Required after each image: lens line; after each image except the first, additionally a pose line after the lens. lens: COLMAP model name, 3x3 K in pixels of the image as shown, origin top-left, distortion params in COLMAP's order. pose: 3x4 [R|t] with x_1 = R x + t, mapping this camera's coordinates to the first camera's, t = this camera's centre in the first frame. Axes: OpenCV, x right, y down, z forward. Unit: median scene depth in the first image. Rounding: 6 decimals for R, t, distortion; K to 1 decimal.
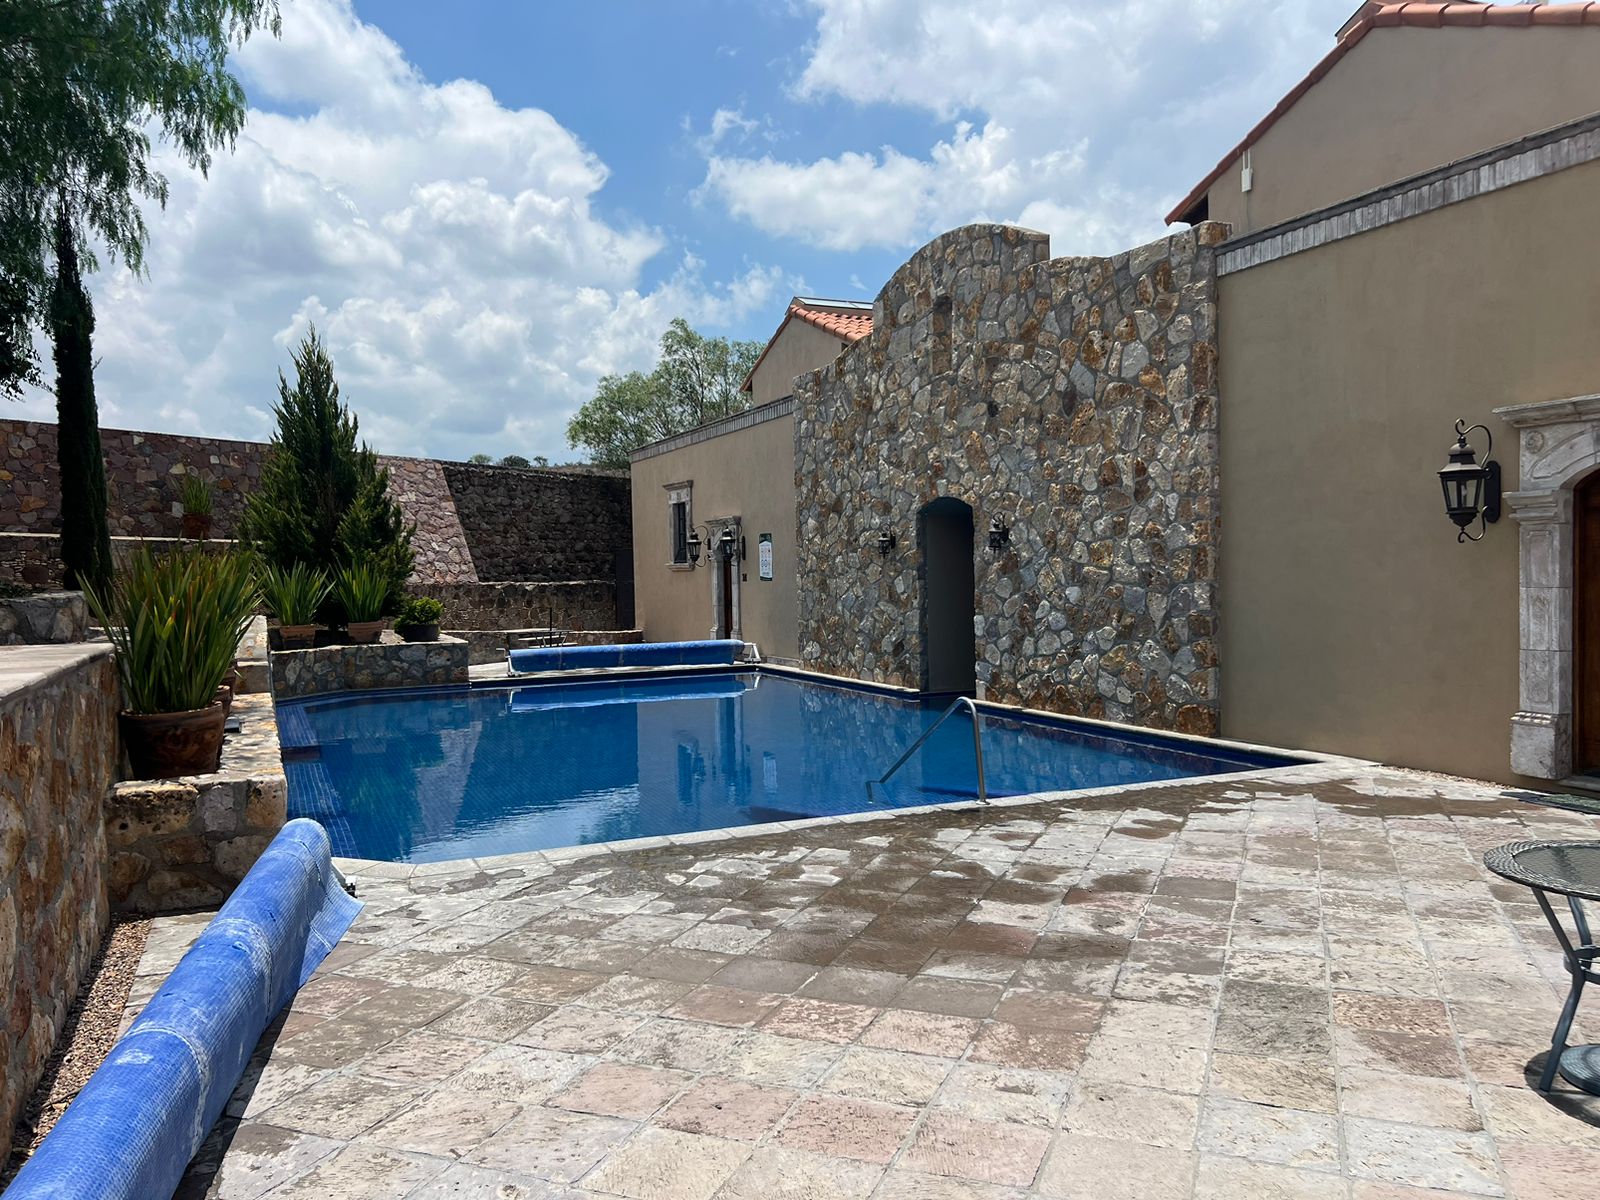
lens RADIAL K [[1186.1, 0, 799.3], [0, 1186.1, 602.8], [0, 0, 1]] dist [0.028106, -0.046177]
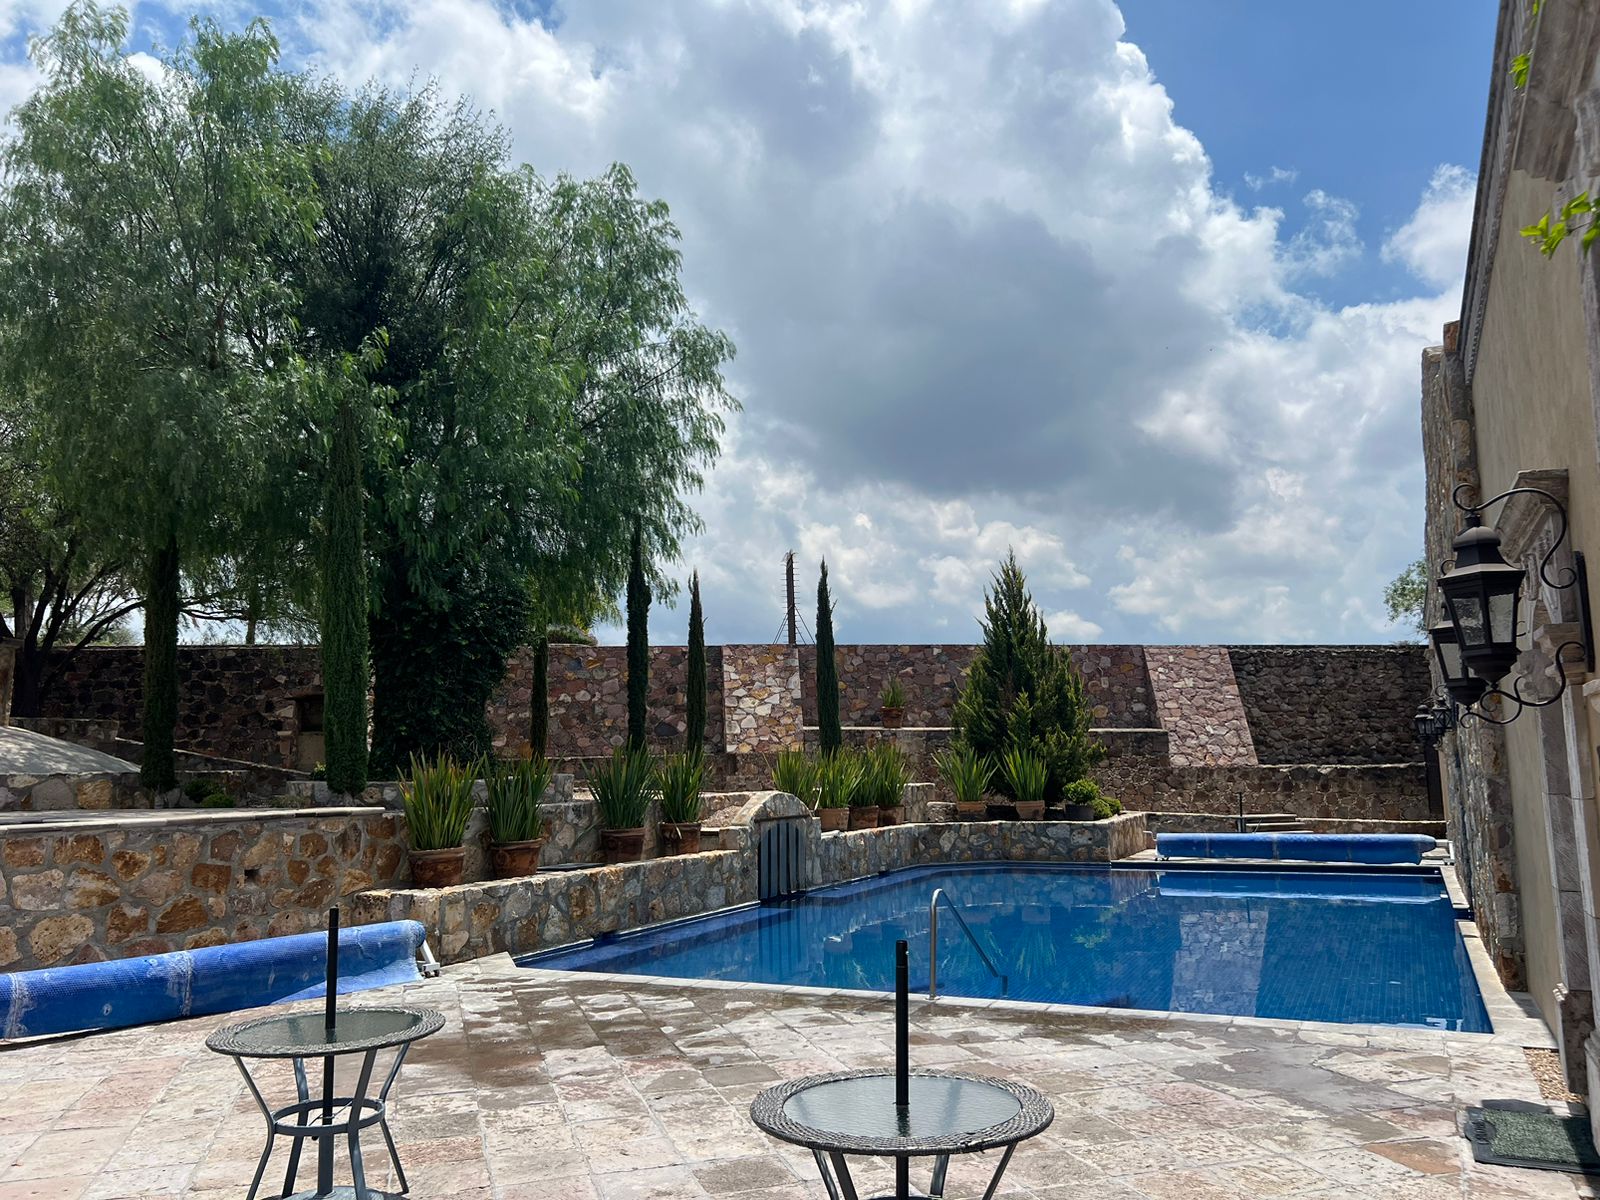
lens RADIAL K [[1186.1, 0, 801.0], [0, 1186.1, 602.1], [0, 0, 1]] dist [0.028106, -0.046177]
pose [[0.628772, -0.098393, -0.771340, 0.758512], [-0.016171, 0.990093, -0.139479, -0.020033], [0.777422, 0.100174, 0.620951, 0.202213]]
